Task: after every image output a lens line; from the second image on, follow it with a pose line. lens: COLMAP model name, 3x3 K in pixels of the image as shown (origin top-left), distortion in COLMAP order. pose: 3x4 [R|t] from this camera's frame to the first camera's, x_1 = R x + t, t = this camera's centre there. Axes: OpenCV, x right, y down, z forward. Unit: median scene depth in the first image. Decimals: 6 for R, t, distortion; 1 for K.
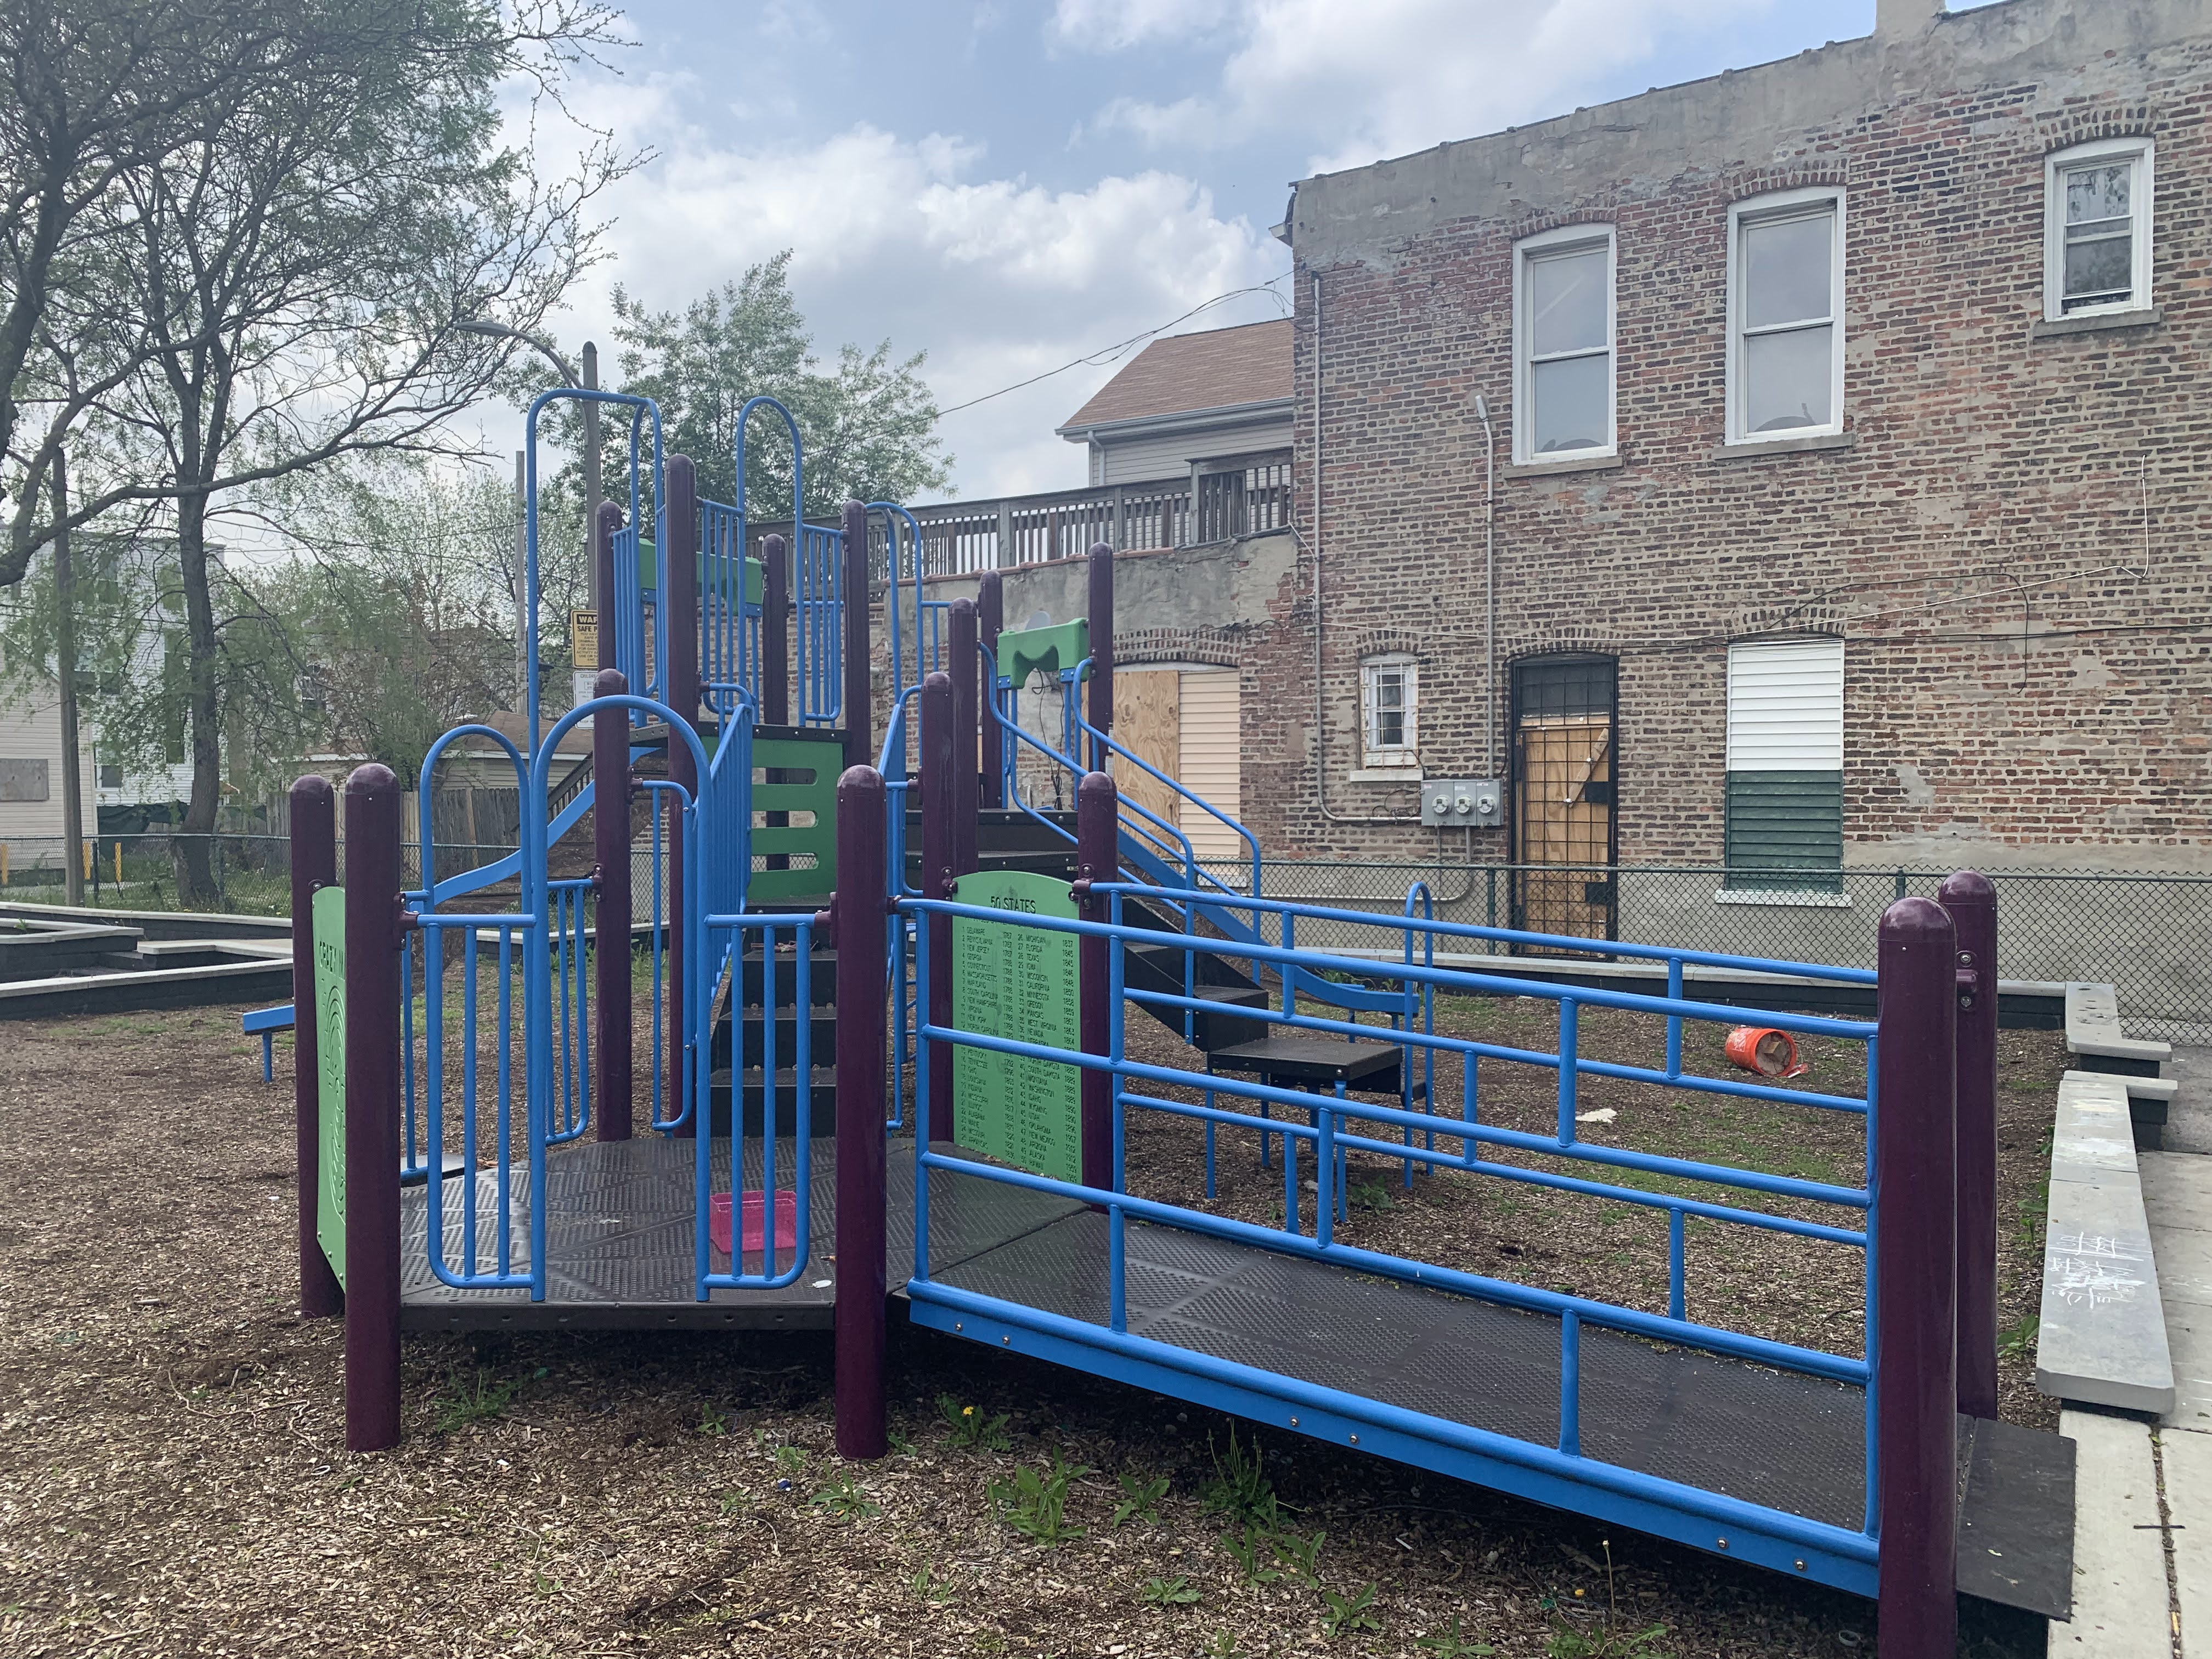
lens RADIAL K [[1732.9, 0, 1106.0], [0, 1732.9, 829.5], [0, 0, 1]] dist [-0.014611, -0.004438]
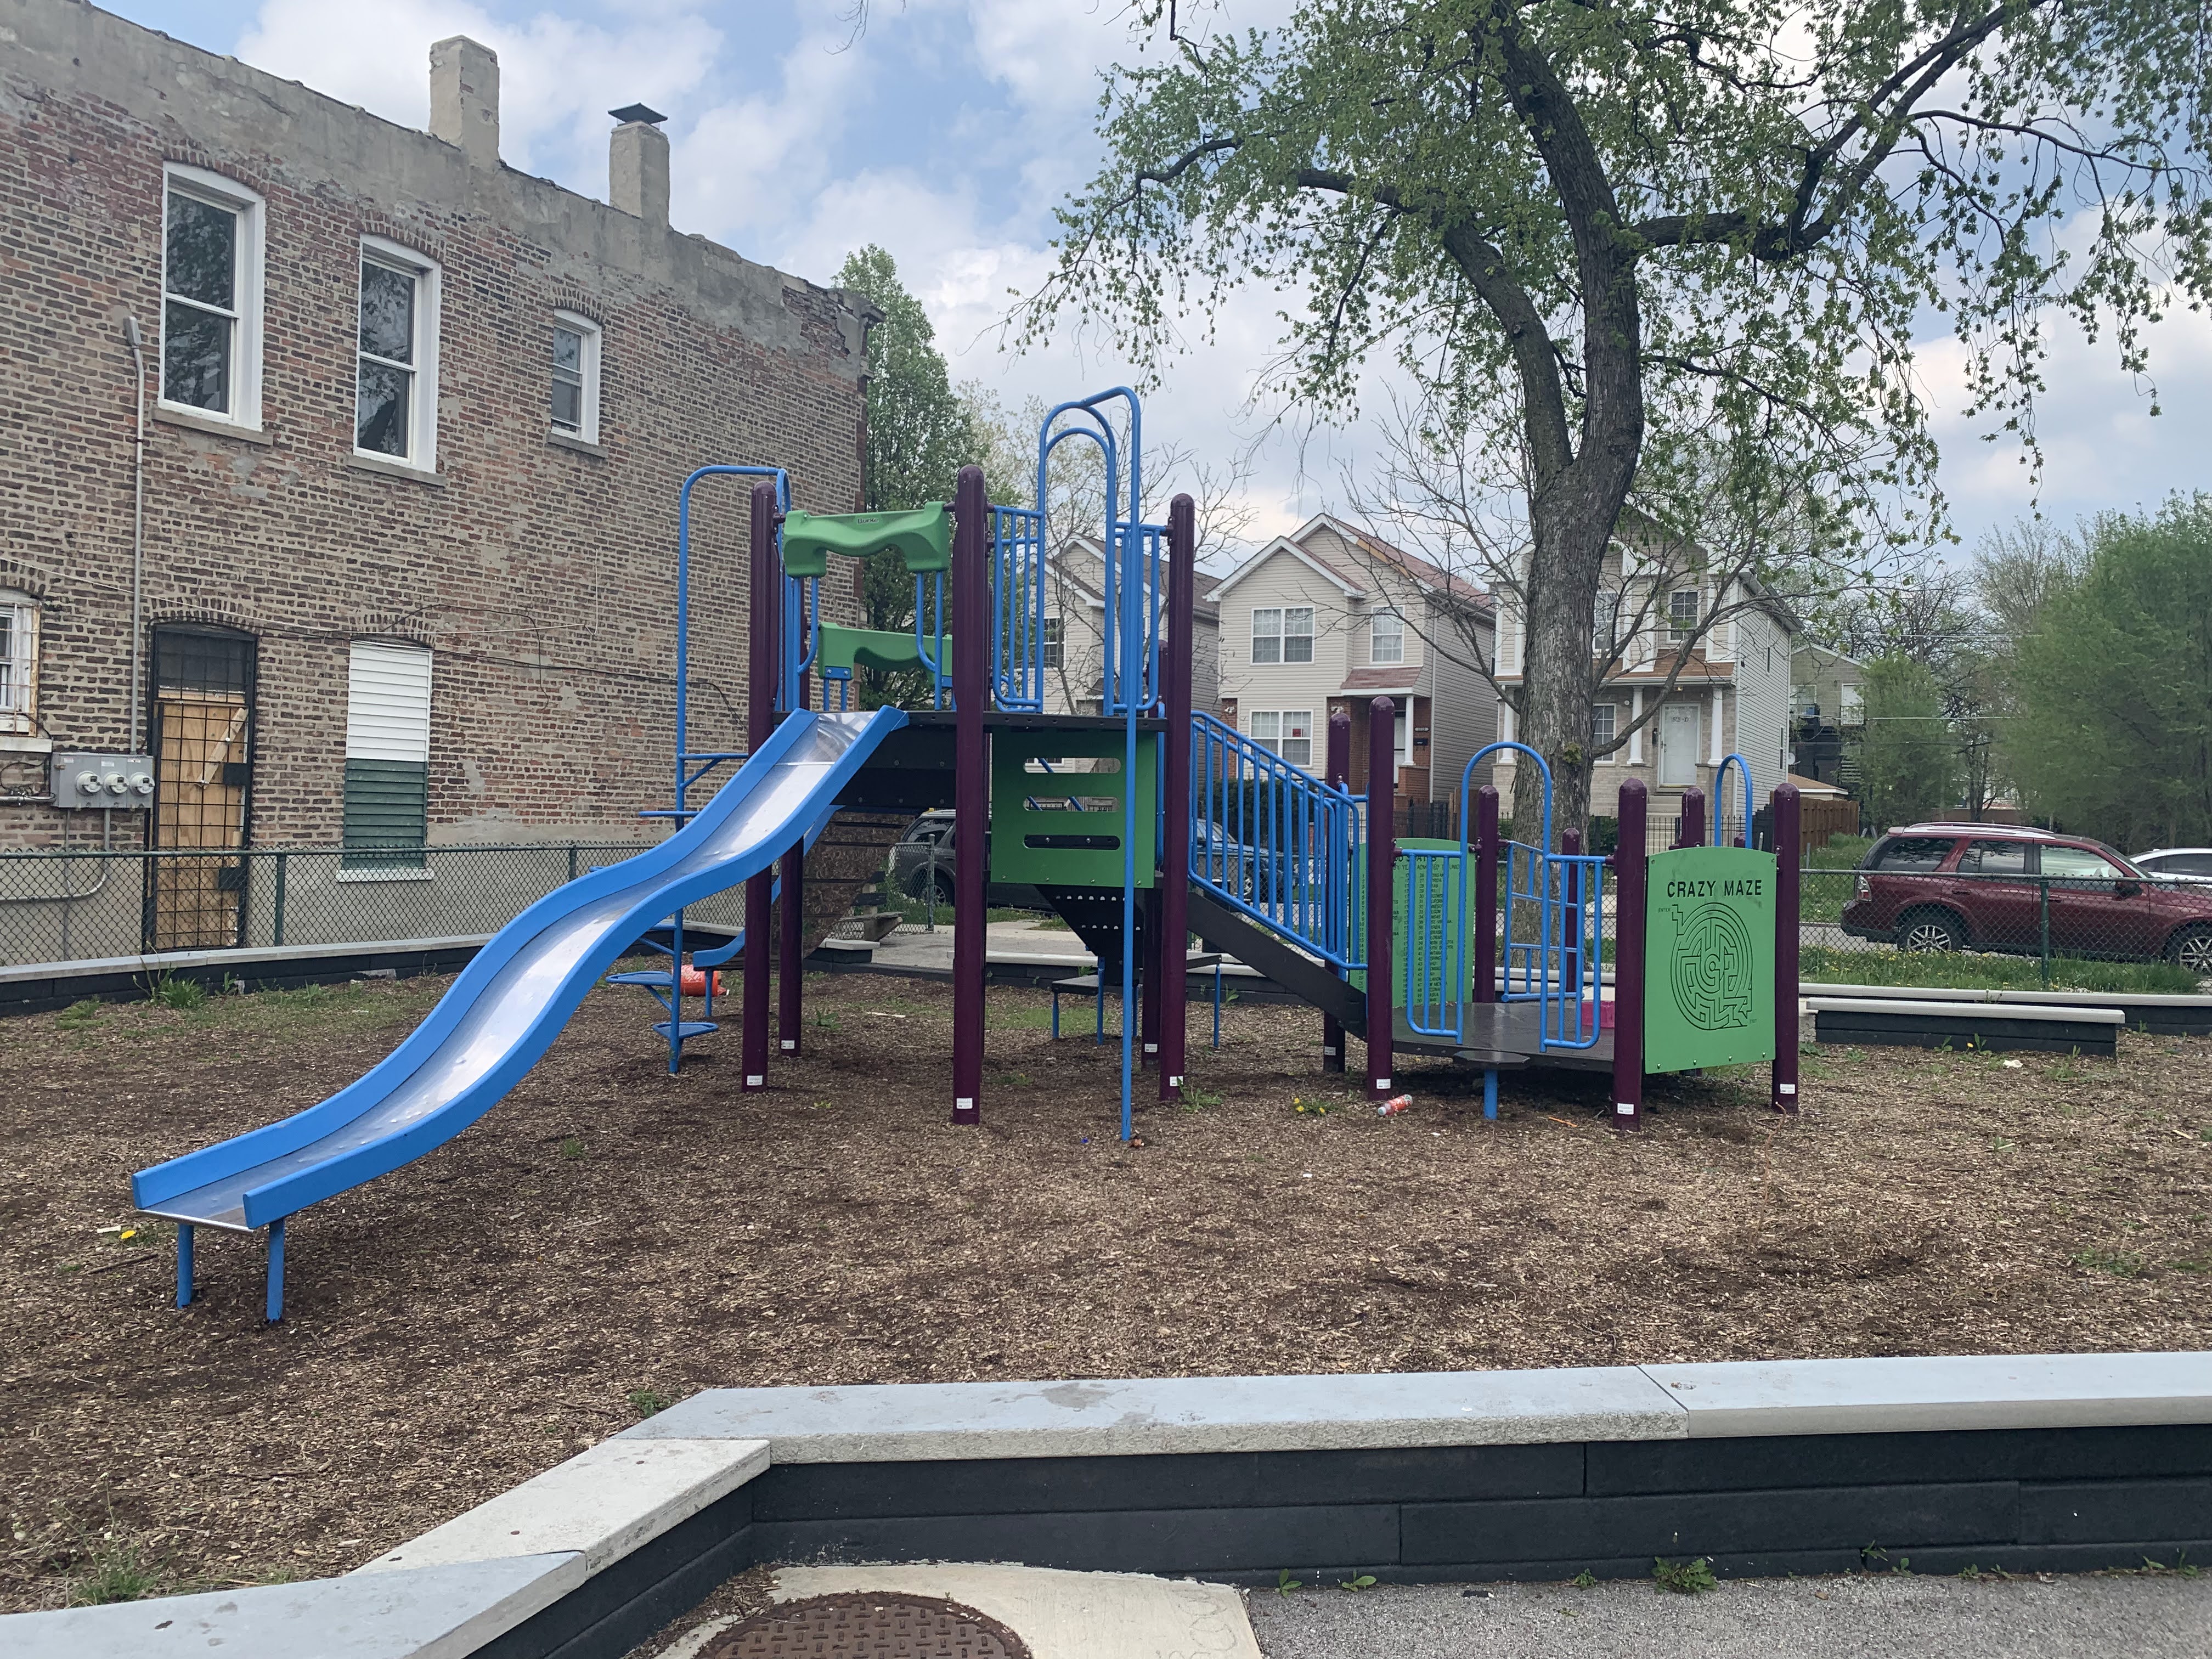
lens RADIAL K [[1732.9, 0, 1106.0], [0, 1732.9, 829.5], [0, 0, 1]] dist [-0.014611, -0.004438]
pose [[-0.101413, -0.003776, 0.994837, -0.734800], [0.003715, 0.999984, 0.004174, 0.007398], [-0.994837, 0.004119, -0.101398, 0.627283]]
